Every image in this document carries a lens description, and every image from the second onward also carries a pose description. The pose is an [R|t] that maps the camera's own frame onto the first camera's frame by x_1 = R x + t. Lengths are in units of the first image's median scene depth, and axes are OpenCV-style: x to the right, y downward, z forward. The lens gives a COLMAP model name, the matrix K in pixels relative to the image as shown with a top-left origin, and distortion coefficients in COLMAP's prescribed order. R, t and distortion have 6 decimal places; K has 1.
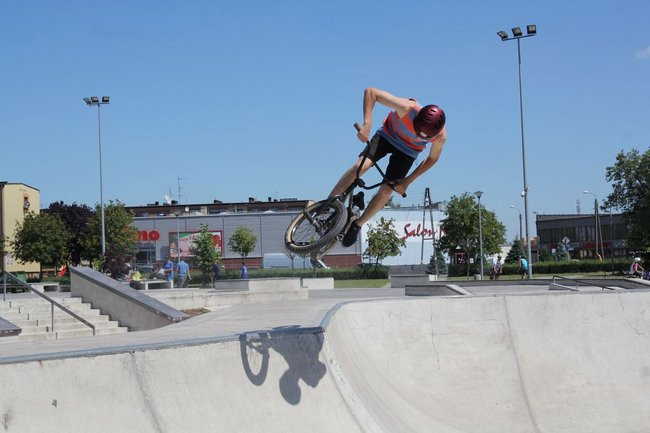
lens RADIAL K [[1178.1, 0, 320.9], [0, 1178.1, 217.3], [0, 0, 1]] dist [0.040181, 0.020643]
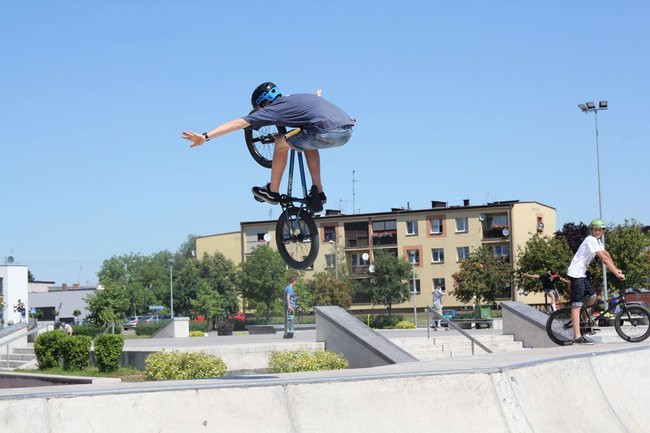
lens RADIAL K [[1417.6, 0, 319.4], [0, 1417.6, 219.9], [0, 0, 1]] dist [0.068392, 0.306851]
pose [[0.913689, -0.025464, -0.405615, 0.353182], [0.020735, 0.999656, -0.016051, -0.023150], [0.405885, 0.006255, 0.913903, -0.236610]]
